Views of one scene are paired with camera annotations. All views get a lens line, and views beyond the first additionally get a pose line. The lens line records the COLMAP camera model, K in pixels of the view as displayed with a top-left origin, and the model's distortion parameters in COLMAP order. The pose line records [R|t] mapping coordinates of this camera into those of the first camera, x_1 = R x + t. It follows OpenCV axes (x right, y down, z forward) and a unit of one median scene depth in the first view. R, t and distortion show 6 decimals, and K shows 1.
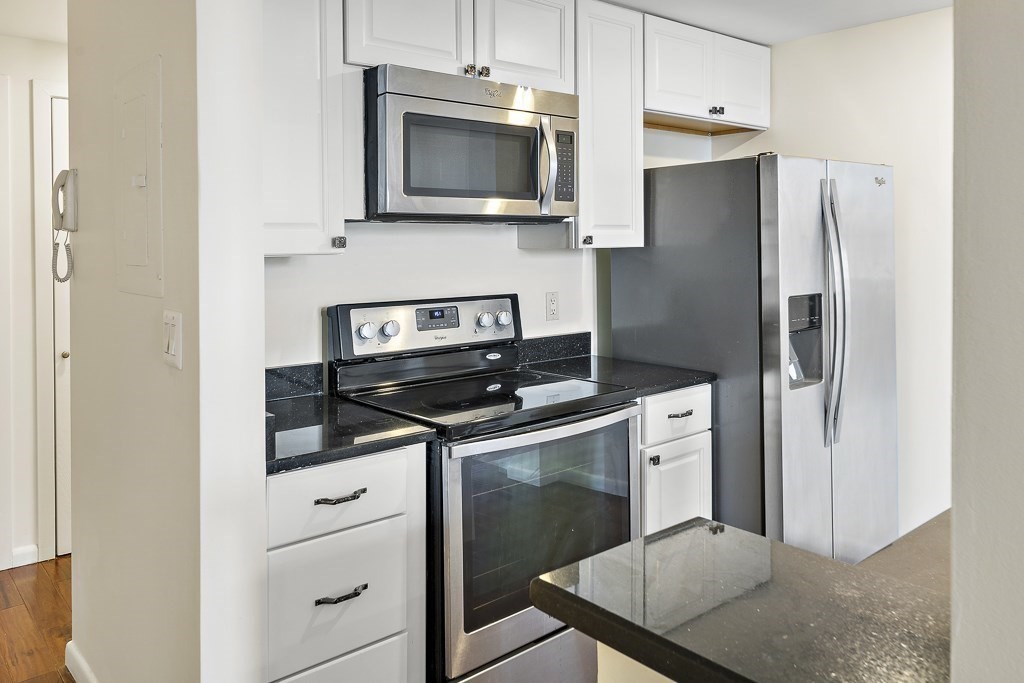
lens RADIAL K [[772.8, 0, 512.6], [0, 772.8, 242.0], [0, 0, 1]] dist [-0.000385, 0.000257]
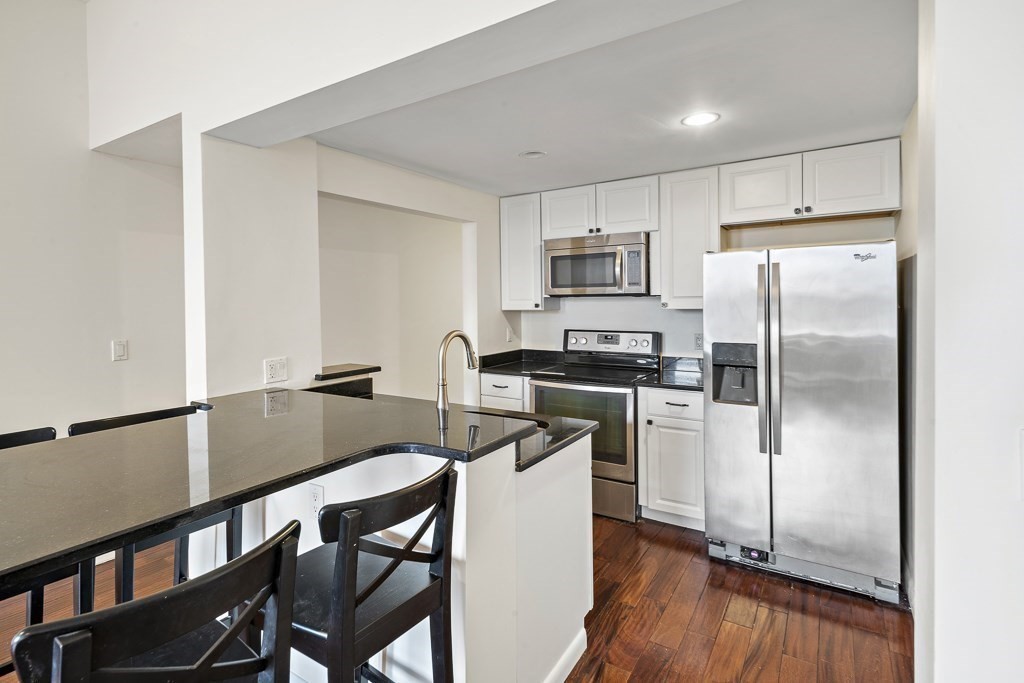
lens RADIAL K [[501.8, 0, 510.8], [0, 501.8, 306.0], [0, 0, 1]] dist [0.002248, -0.000069]
pose [[0.288770, 0.016383, -0.957258, 1.220853], [0.010734, 0.999735, 0.020348, -0.030652], [0.957338, -0.016152, 0.288518, 0.311212]]
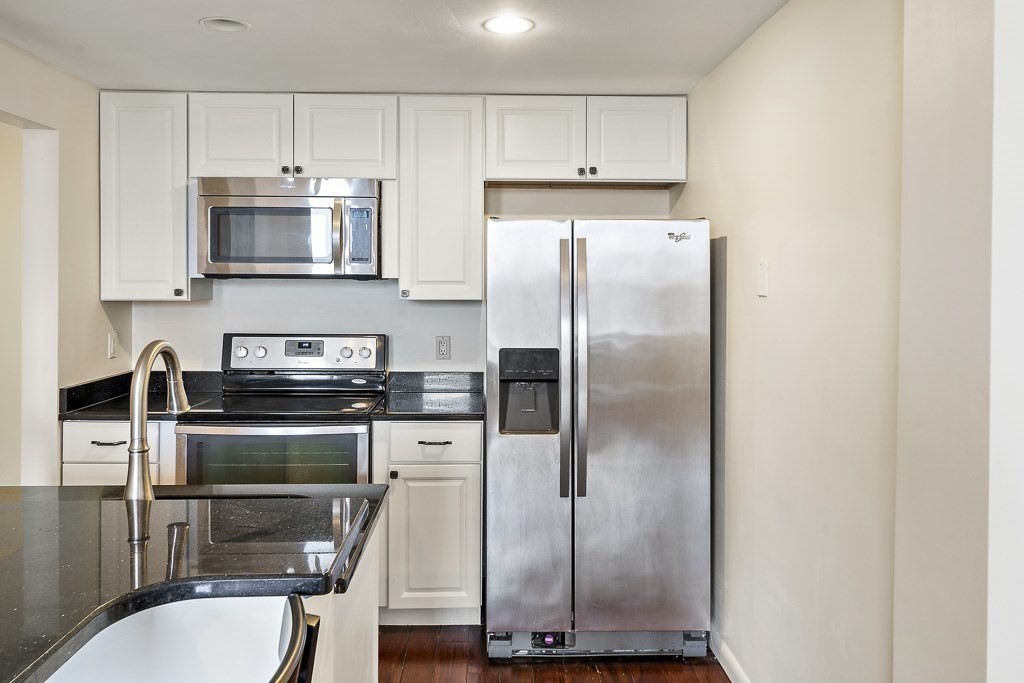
lens RADIAL K [[766.0, 0, 510.3], [0, 766.0, 287.4], [0, 0, 1]] dist [-0.001445, 0.001055]
pose [[0.782733, 0.015461, -0.622166, 1.045935], [-0.011355, 0.999880, 0.010563, -0.028814], [0.622255, -0.001203, 0.782814, 0.158680]]
